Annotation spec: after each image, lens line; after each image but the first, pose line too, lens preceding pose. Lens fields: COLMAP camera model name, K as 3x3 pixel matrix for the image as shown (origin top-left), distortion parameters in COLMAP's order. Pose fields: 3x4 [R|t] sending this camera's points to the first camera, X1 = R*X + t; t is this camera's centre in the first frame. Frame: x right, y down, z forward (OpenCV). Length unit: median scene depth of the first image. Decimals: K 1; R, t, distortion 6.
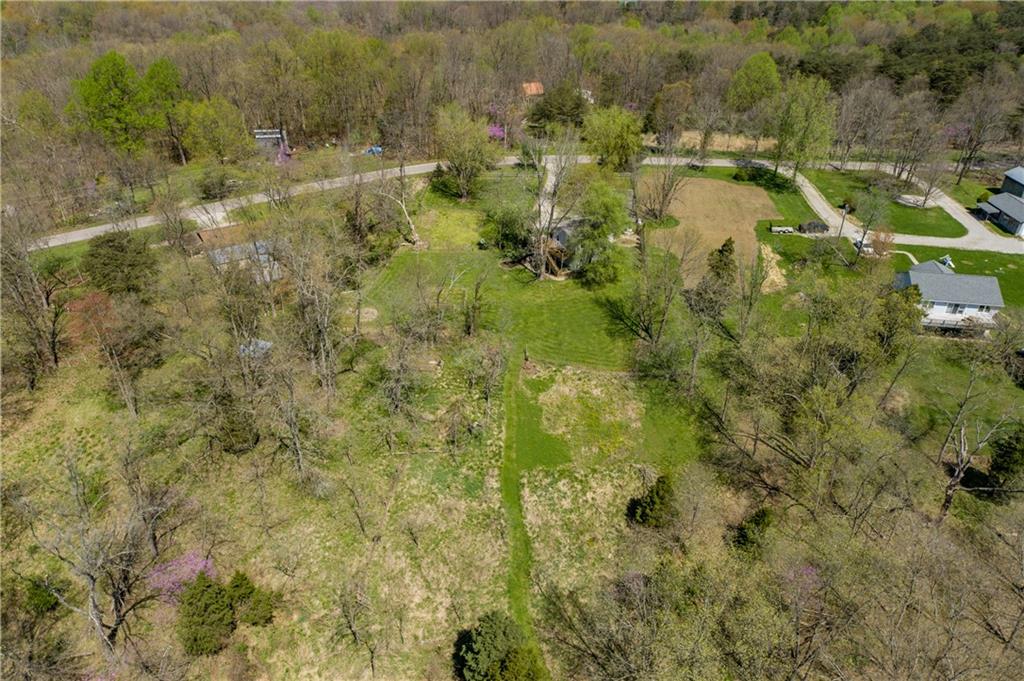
lens RADIAL K [[686.3, 0, 512.5], [0, 686.3, 349.1], [0, 0, 1]] dist [-0.004922, 0.009268]
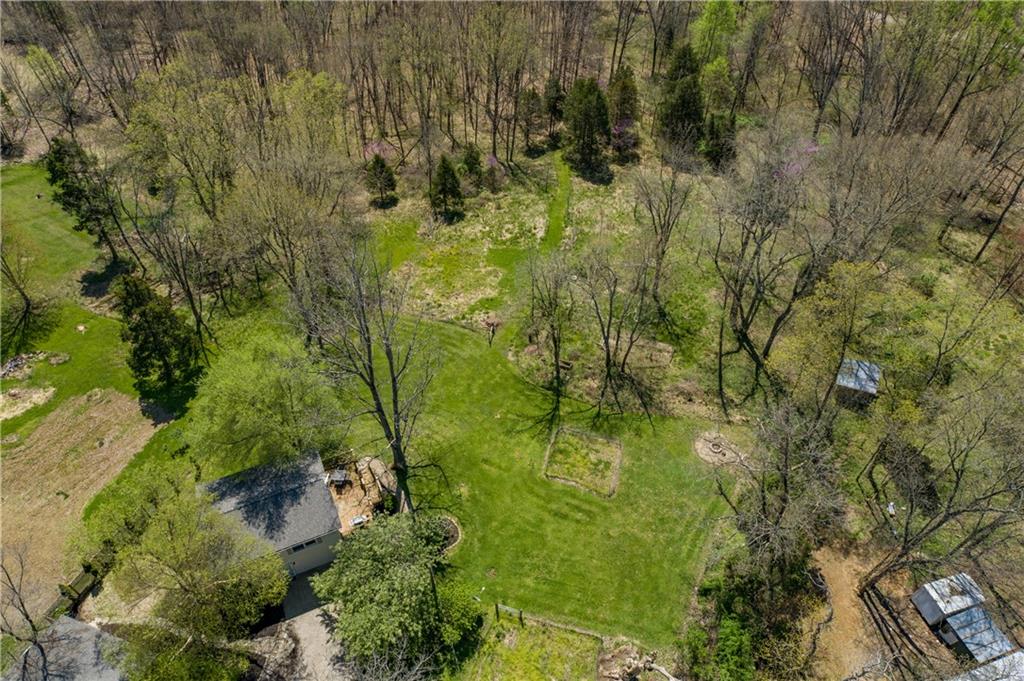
lens RADIAL K [[686.3, 0, 512.5], [0, 686.3, 349.1], [0, 0, 1]] dist [-0.004922, 0.009268]
pose [[-0.967850, -0.206373, 0.143791, -0.103308], [0.109398, 0.169383, 0.979460, -0.656032], [-0.226489, 0.963701, -0.141360, 1.000894]]
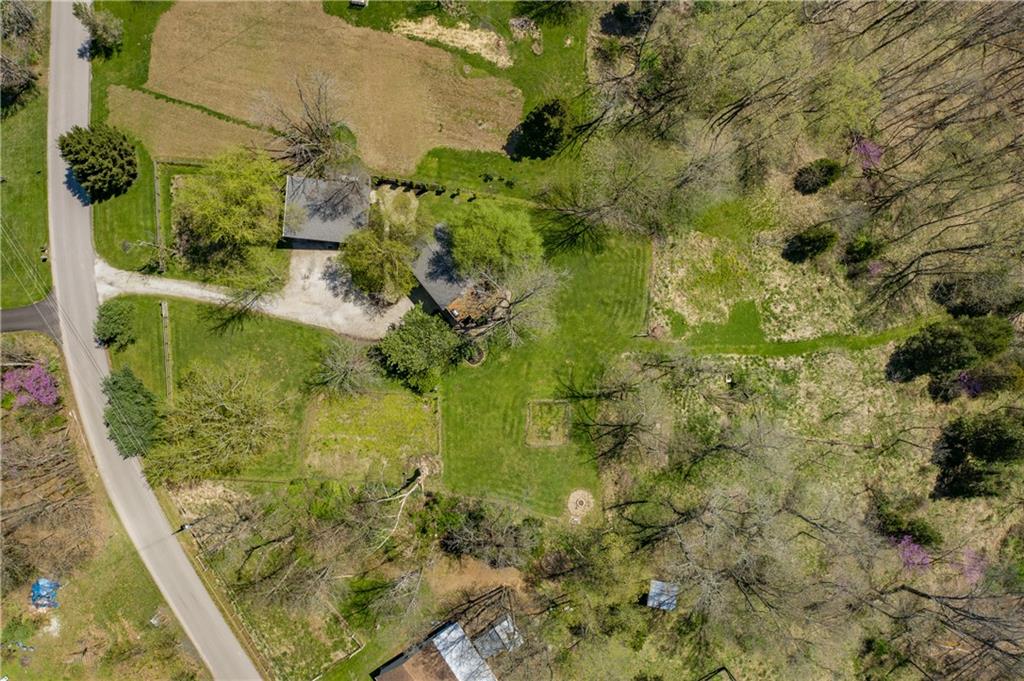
lens RADIAL K [[686.3, 0, 512.5], [0, 686.3, 349.1], [0, 0, 1]] dist [-0.004922, 0.009268]
pose [[-0.006457, -0.999923, -0.010641, 0.010756], [0.523194, -0.012447, 0.852123, -0.873063], [-0.852189, -0.000065, 0.523234, 0.559194]]
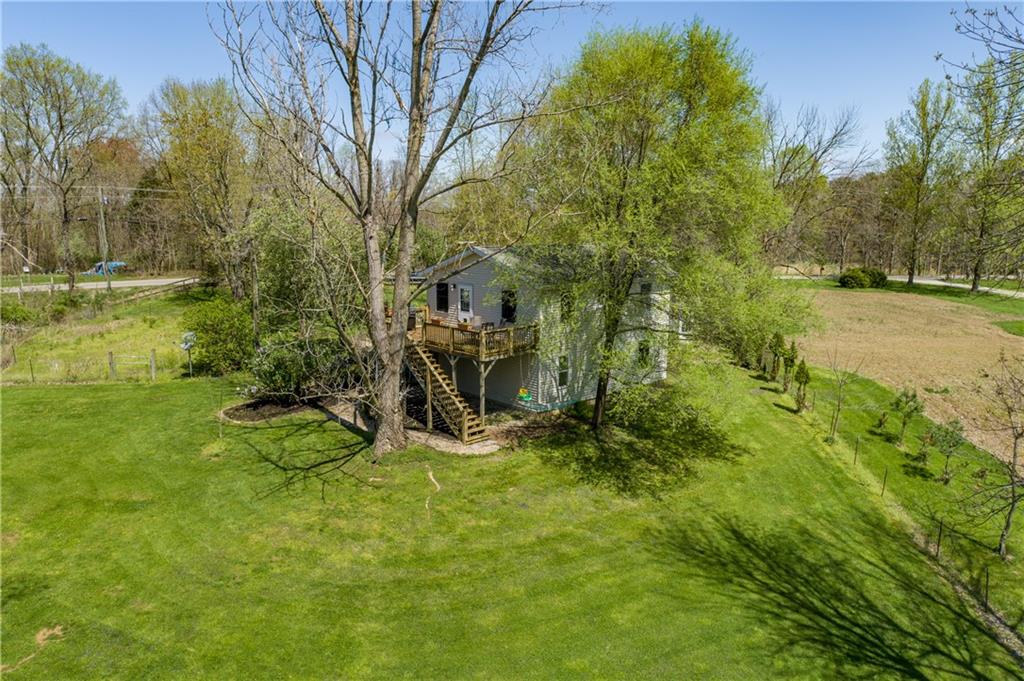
lens RADIAL K [[686.3, 0, 512.5], [0, 686.3, 349.1], [0, 0, 1]] dist [-0.004922, 0.009268]
pose [[0.995390, -0.021972, 0.093362, 0.063997], [0.055611, 0.925298, -0.375142, -0.052887], [-0.078145, 0.378604, 0.922254, 0.823755]]
